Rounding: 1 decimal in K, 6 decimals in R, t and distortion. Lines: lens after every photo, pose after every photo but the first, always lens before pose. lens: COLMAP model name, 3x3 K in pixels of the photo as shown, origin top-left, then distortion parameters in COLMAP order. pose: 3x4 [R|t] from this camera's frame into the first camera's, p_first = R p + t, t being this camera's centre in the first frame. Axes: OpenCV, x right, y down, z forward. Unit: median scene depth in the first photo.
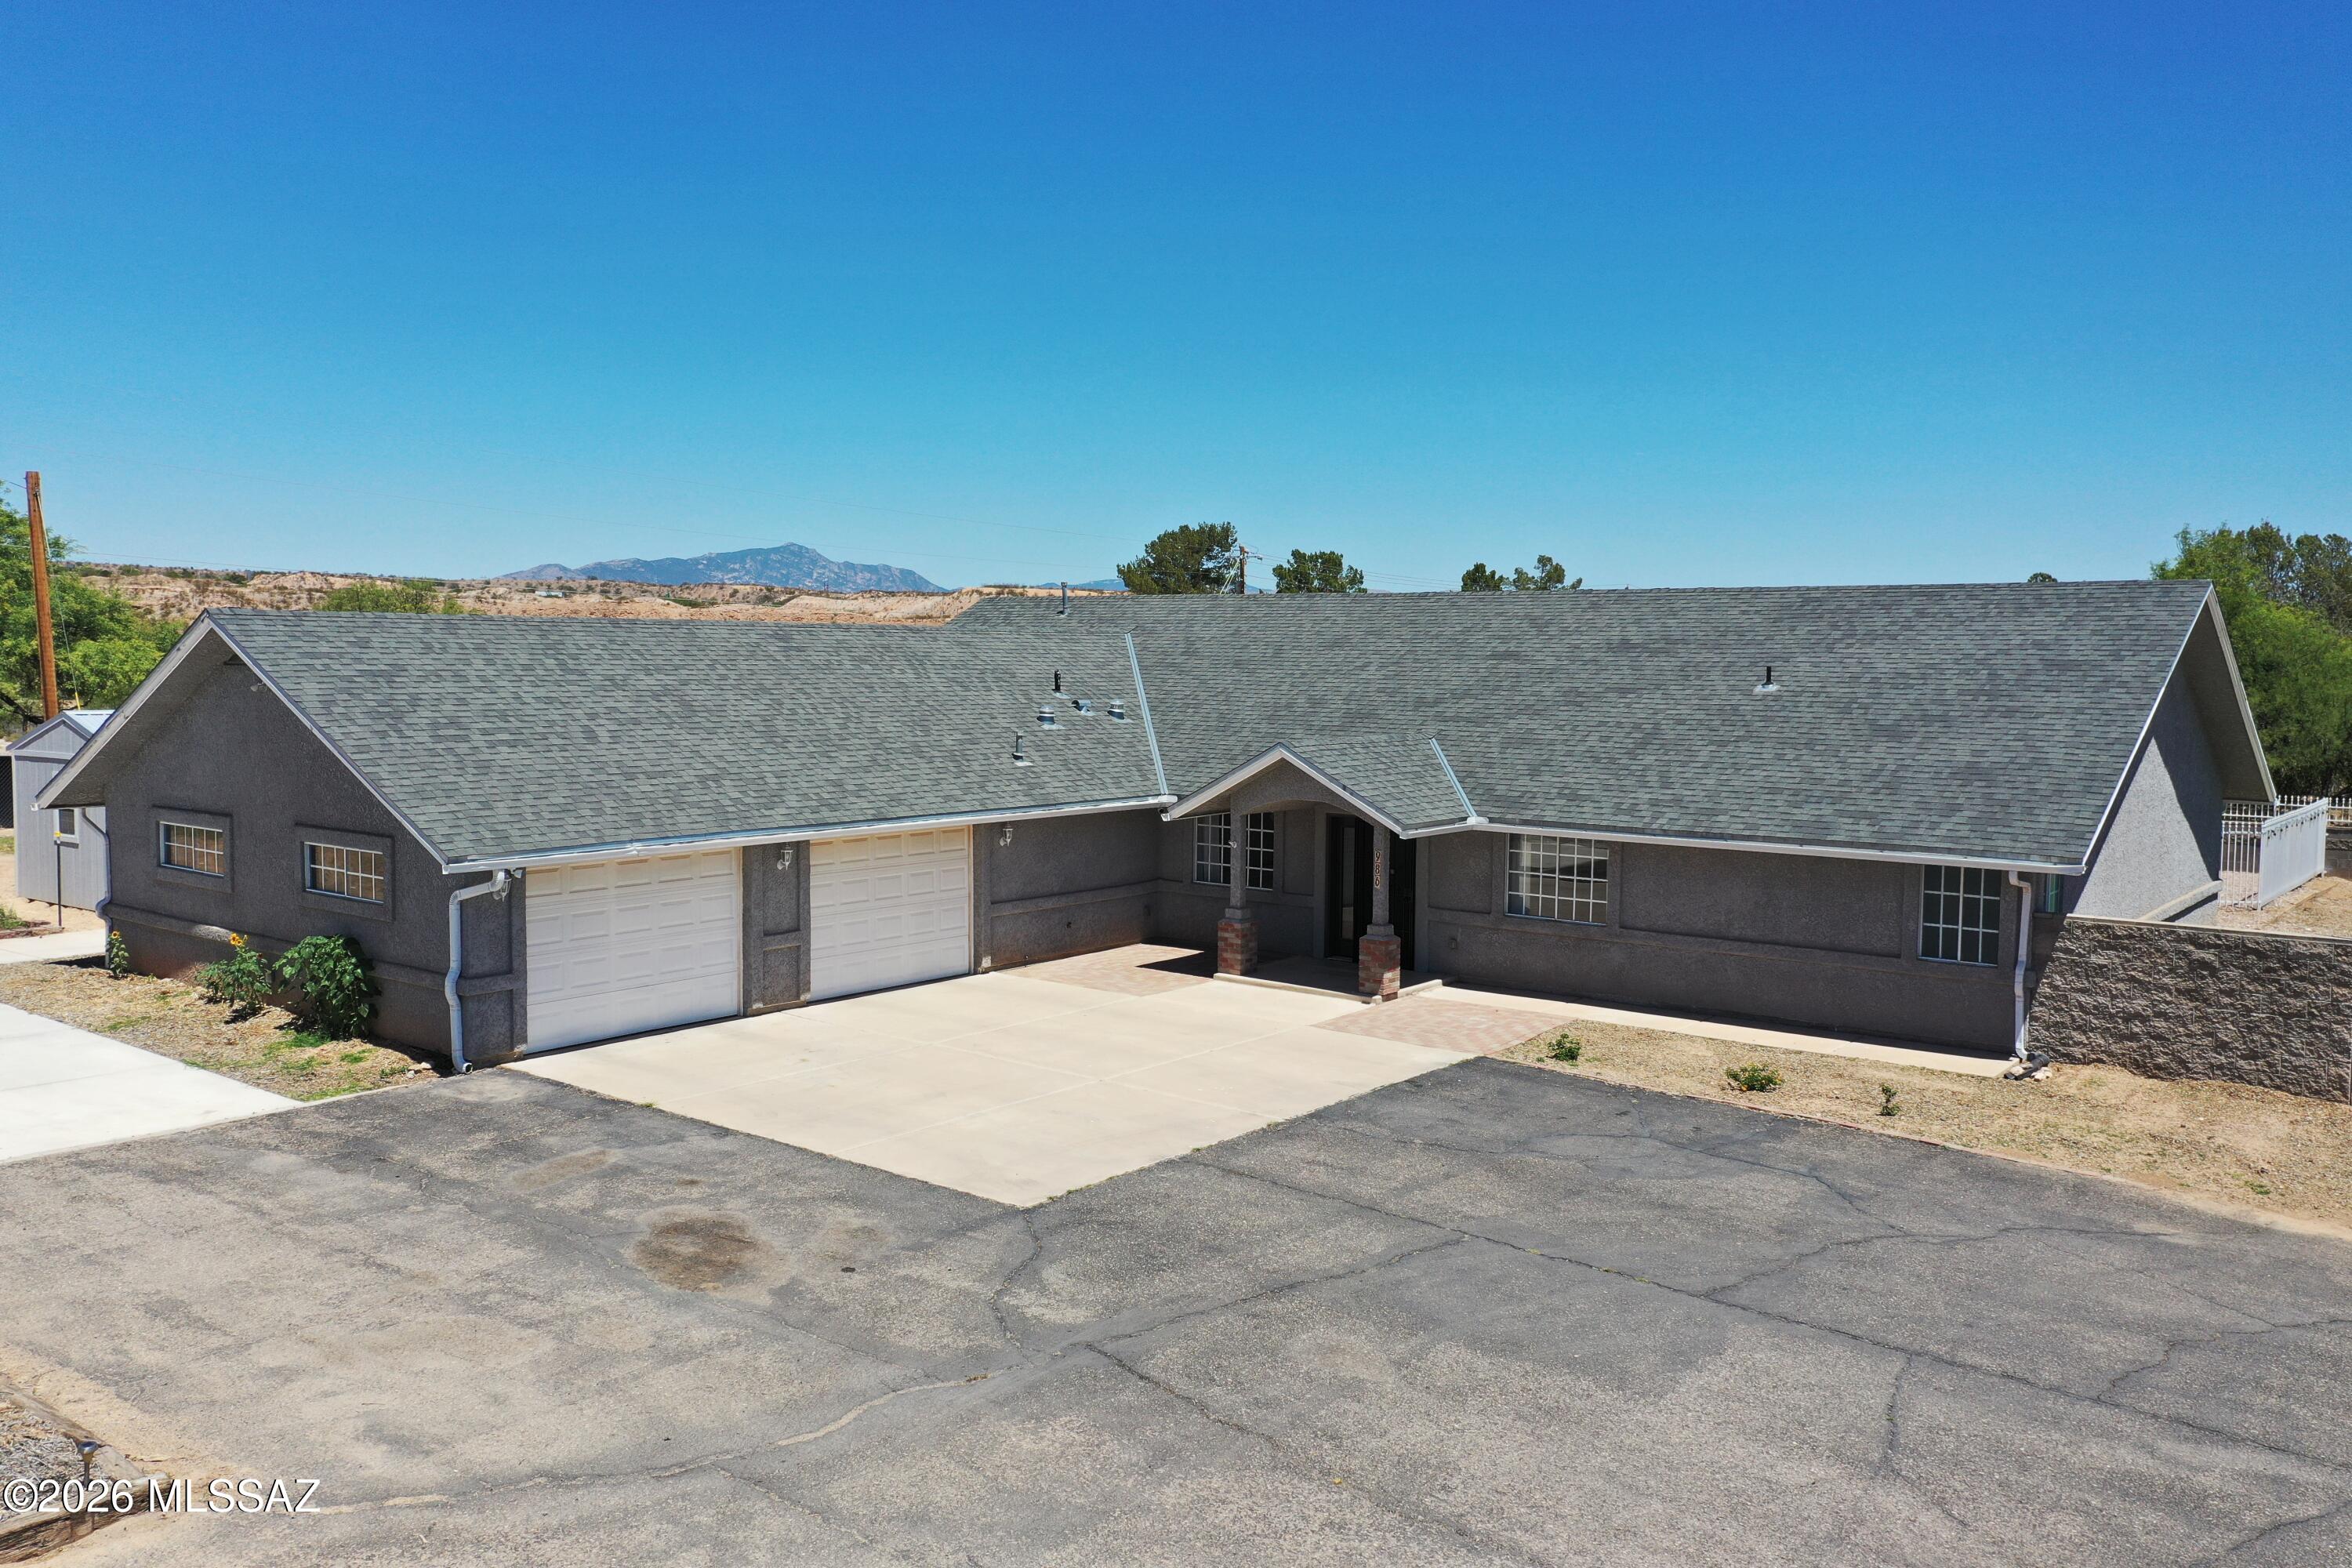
lens RADIAL K [[1868.7, 0, 1176.0], [0, 1868.7, 784.0], [0, 0, 1]] dist [0.009353, 0.019846]
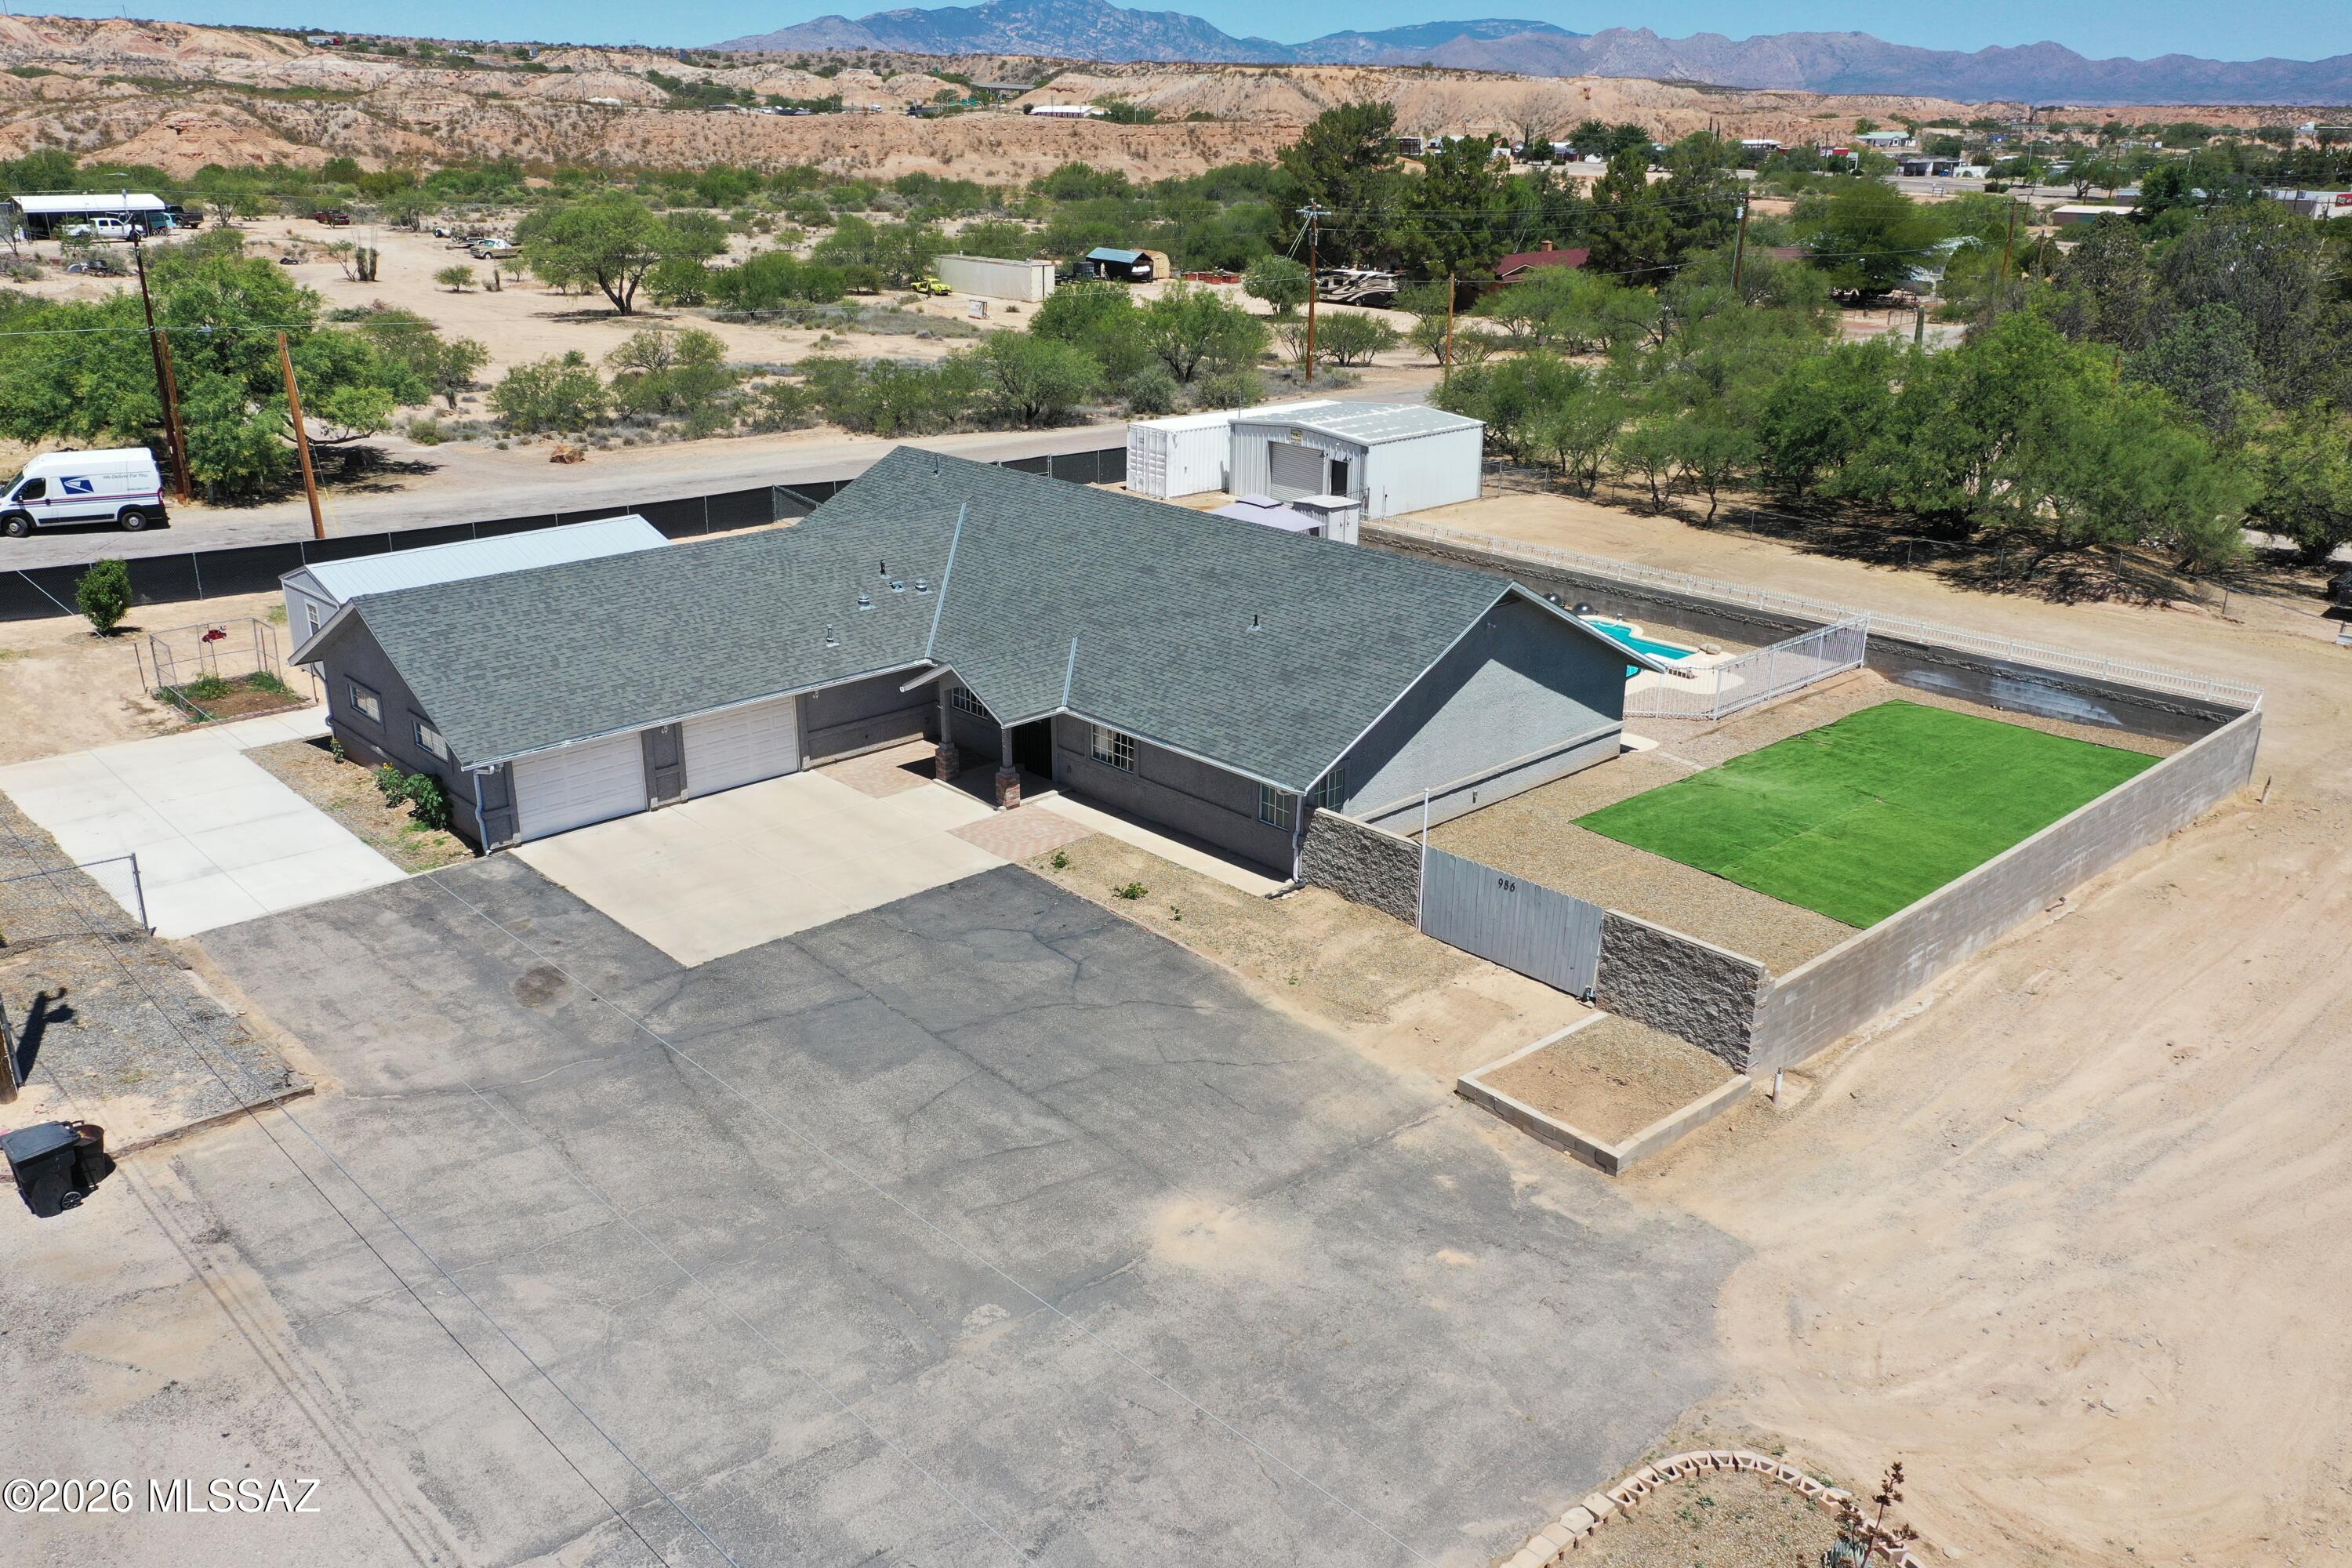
lens RADIAL K [[1868.7, 0, 1176.0], [0, 1868.7, 784.0], [0, 0, 1]] dist [0.009353, 0.019846]
pose [[0.988381, 0.047928, -0.144241, 0.622779], [-0.006849, 0.962063, 0.272742, -0.463426], [0.151841, -0.268585, 0.951213, -0.763066]]
